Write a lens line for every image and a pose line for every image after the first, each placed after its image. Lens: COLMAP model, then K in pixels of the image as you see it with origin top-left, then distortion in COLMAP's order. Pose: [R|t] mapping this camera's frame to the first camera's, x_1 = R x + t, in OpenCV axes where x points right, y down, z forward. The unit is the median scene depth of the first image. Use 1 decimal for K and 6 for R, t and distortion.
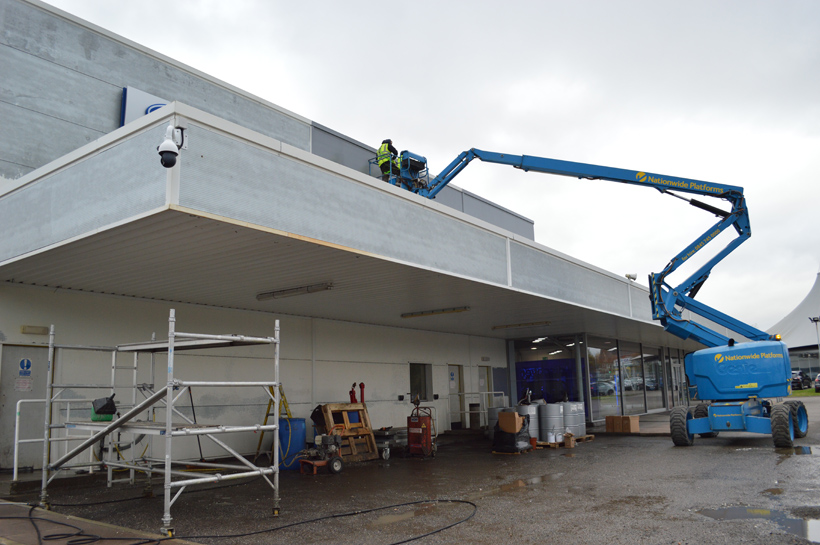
lens RADIAL K [[654.2, 0, 410.0], [0, 654.2, 272.5], [0, 0, 1]] dist [-0.073208, 0.002565]
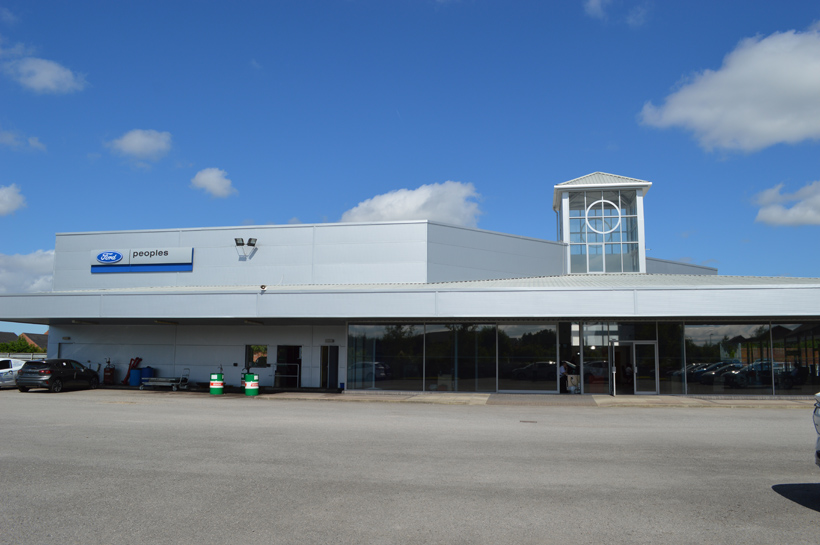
lens RADIAL K [[675.6, 0, 408.9], [0, 675.6, 282.9], [0, 0, 1]] dist [-0.078964, 0.008720]
pose [[0.421707, -0.079856, -0.903209, 3.199785], [0.145039, 0.989229, -0.019743, 0.128767], [0.895057, -0.122674, 0.428747, 1.125910]]
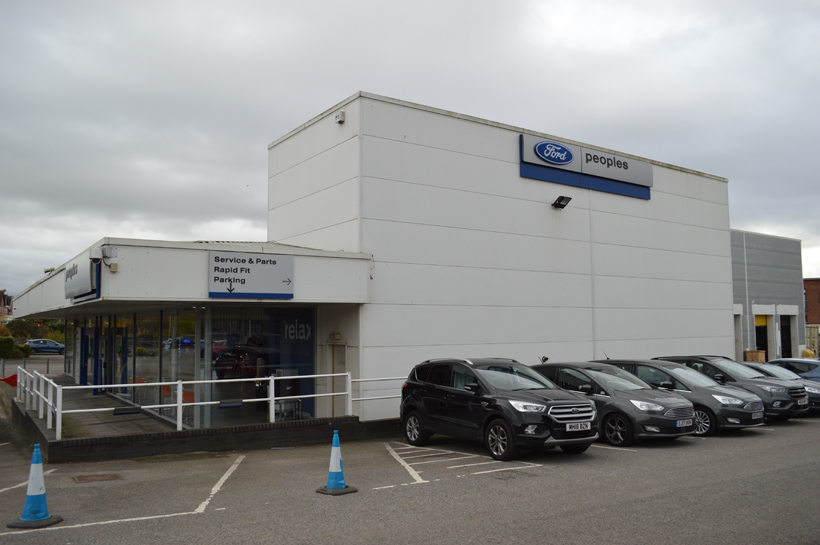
lens RADIAL K [[654.2, 0, 410.0], [0, 654.2, 272.5], [0, 0, 1]] dist [-0.073208, 0.002565]
pose [[0.946944, -0.006476, -0.321333, -0.241455], [0.040287, 0.994303, 0.098685, -0.149359], [0.318863, -0.106395, 0.941810, -0.630407]]
